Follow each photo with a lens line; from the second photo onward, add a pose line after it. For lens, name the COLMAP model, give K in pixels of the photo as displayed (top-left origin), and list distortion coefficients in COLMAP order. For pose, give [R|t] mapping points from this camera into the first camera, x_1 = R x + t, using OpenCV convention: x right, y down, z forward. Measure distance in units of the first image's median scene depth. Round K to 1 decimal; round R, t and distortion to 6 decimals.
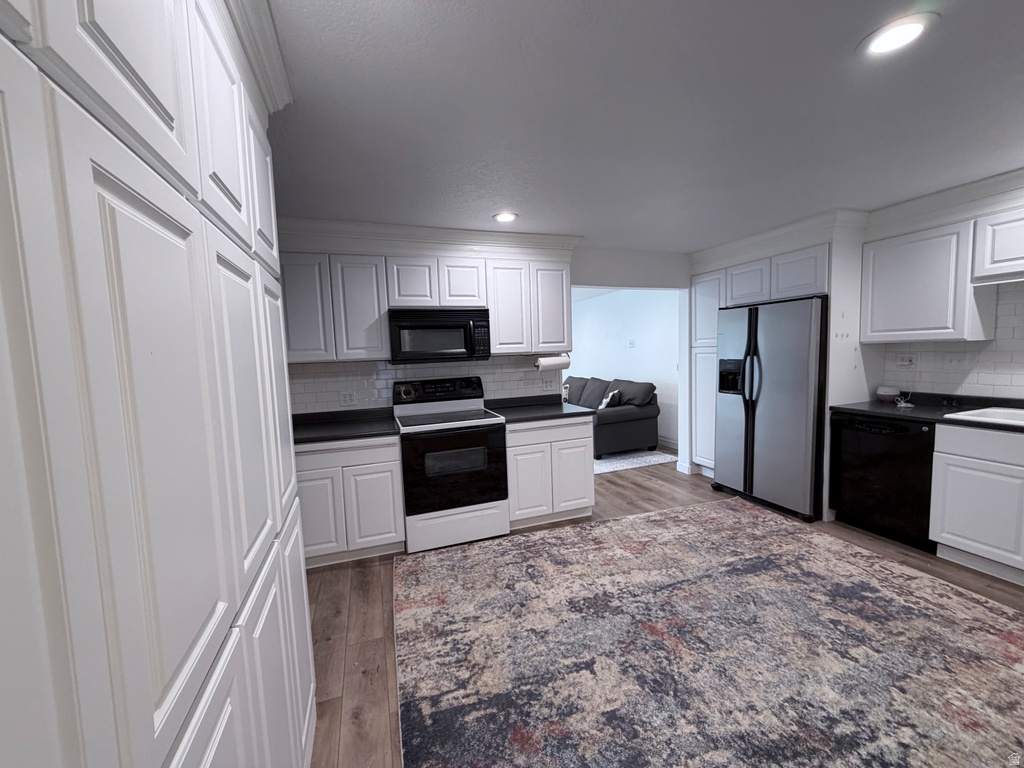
lens RADIAL K [[407.3, 0, 510.4], [0, 407.3, 383.8], [0, 0, 1]] dist [-0.001175, 0.000051]
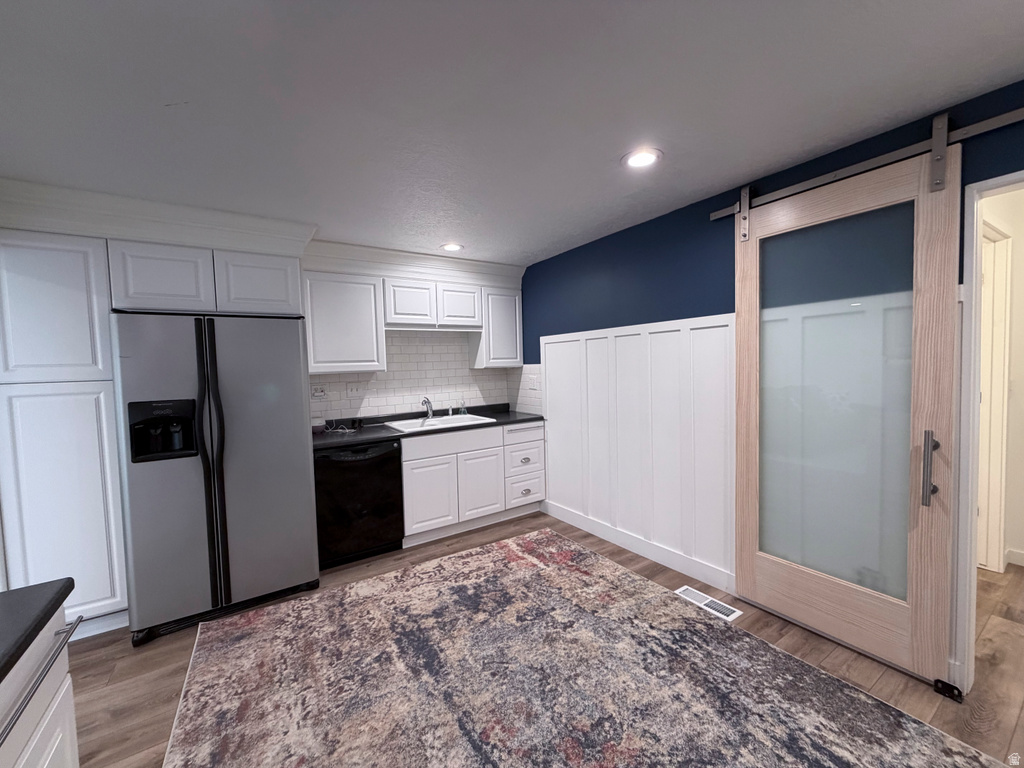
lens RADIAL K [[407.3, 0, 508.1], [0, 407.3, 384.7], [0, 0, 1]] dist [-0.001175, 0.000051]
pose [[-0.230932, -0.003204, 0.972965, -0.202765], [0.118607, 0.992444, 0.031419, -0.061441], [-0.965714, 0.122656, -0.228807, 0.945779]]
